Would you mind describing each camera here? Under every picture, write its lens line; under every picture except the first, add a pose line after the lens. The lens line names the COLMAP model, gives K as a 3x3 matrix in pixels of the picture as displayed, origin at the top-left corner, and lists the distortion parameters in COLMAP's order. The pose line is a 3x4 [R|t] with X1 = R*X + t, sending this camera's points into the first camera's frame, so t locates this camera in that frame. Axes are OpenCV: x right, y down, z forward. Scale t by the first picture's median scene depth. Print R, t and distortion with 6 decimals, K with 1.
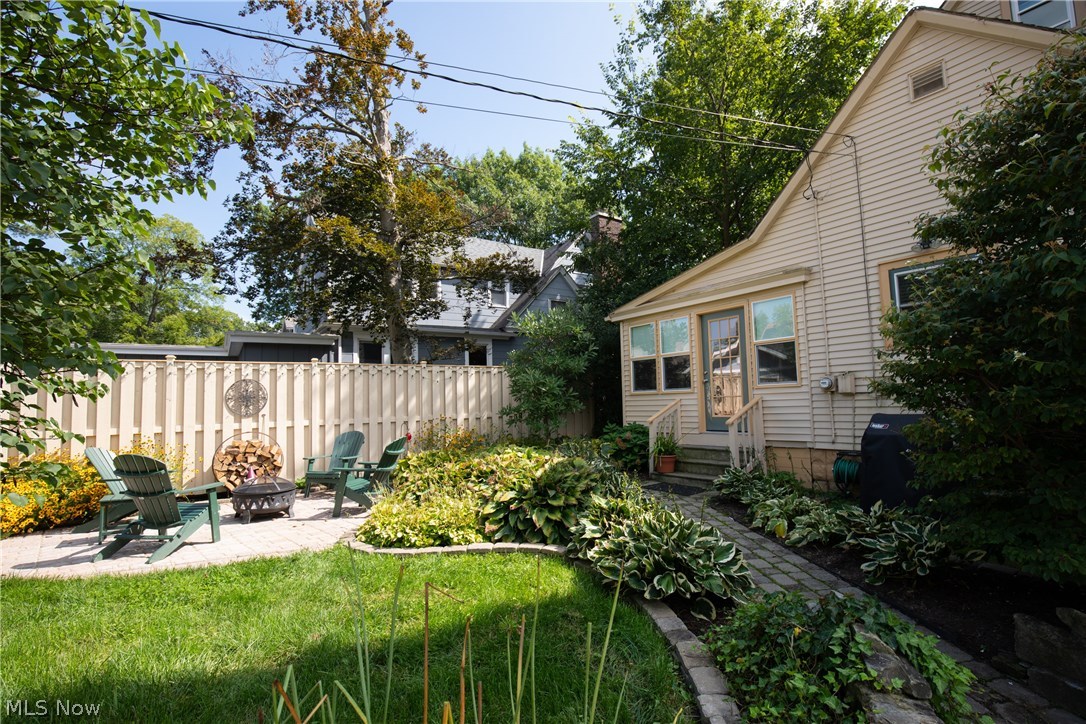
lens RADIAL K [[494.2, 0, 543.0], [0, 494.2, 362.0], [0, 0, 1]] dist [-0.026353, 0.001120]
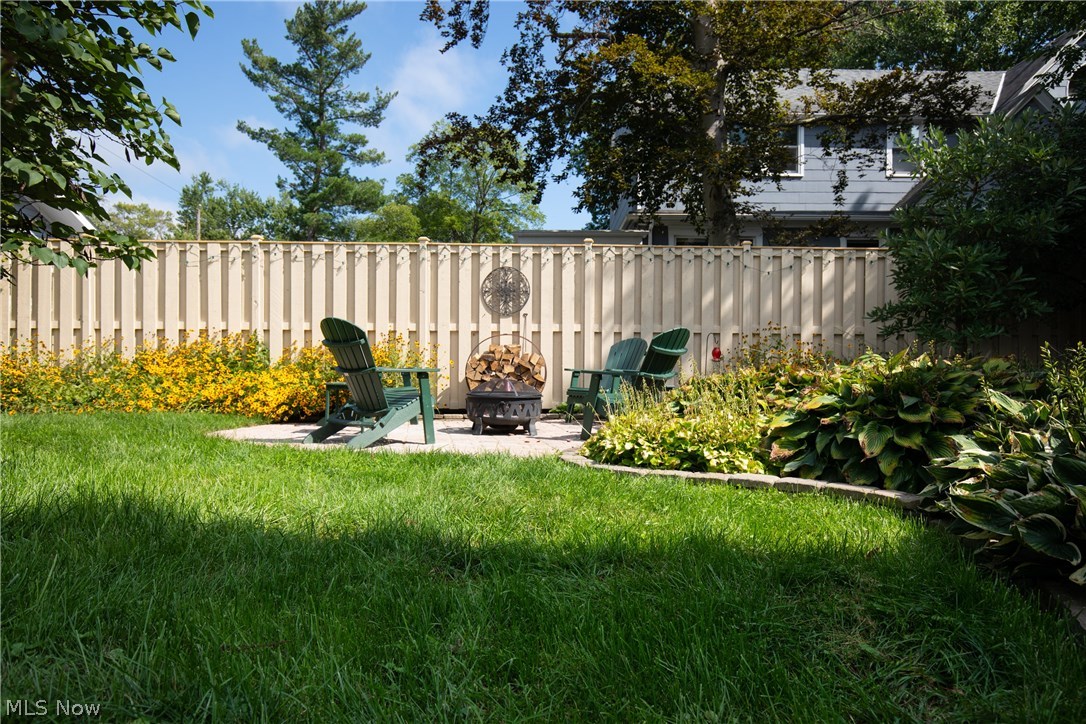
lens RADIAL K [[699.2, 0, 543.0], [0, 699.2, 362.0], [0, 0, 1]] dist [-0.010033, 0.001990]
pose [[0.828751, 0.036836, -0.558404, 0.063983], [0.010796, 0.996593, 0.081765, 0.101039], [0.559514, -0.073791, 0.825530, 0.127181]]
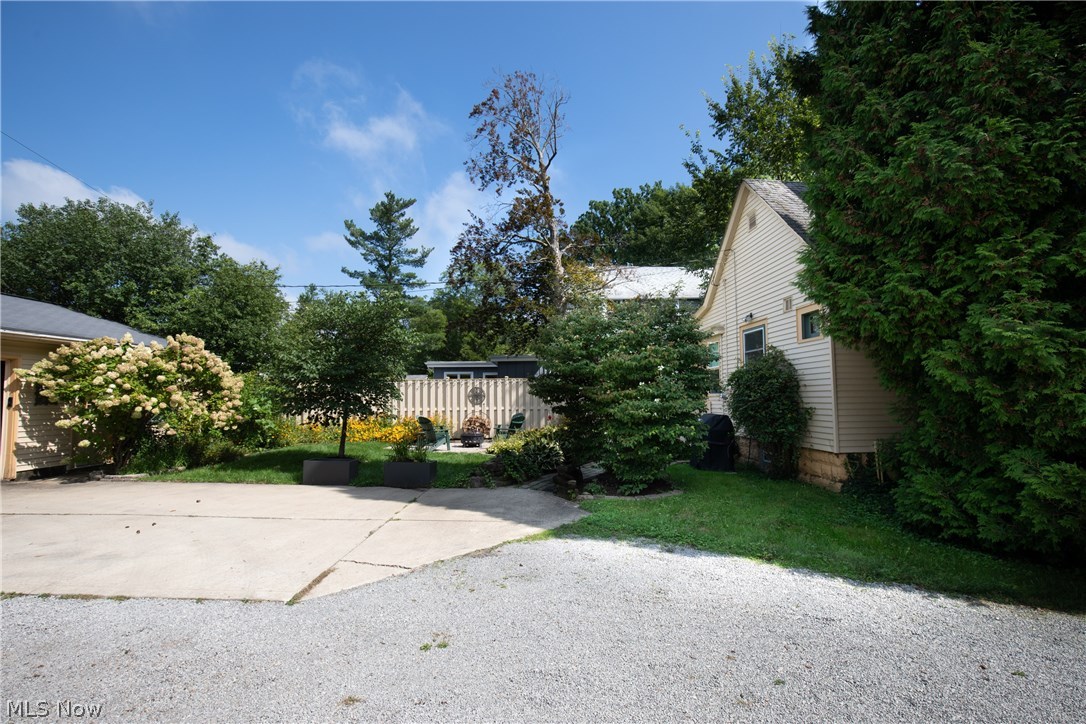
lens RADIAL K [[494.2, 0, 543.0], [0, 494.2, 362.0], [0, 0, 1]] dist [-0.026353, 0.001120]
pose [[0.836790, -0.014467, -0.547332, 0.884409], [0.027707, 0.999489, 0.015941, -0.108534], [0.546822, -0.028504, 0.836764, -0.697338]]
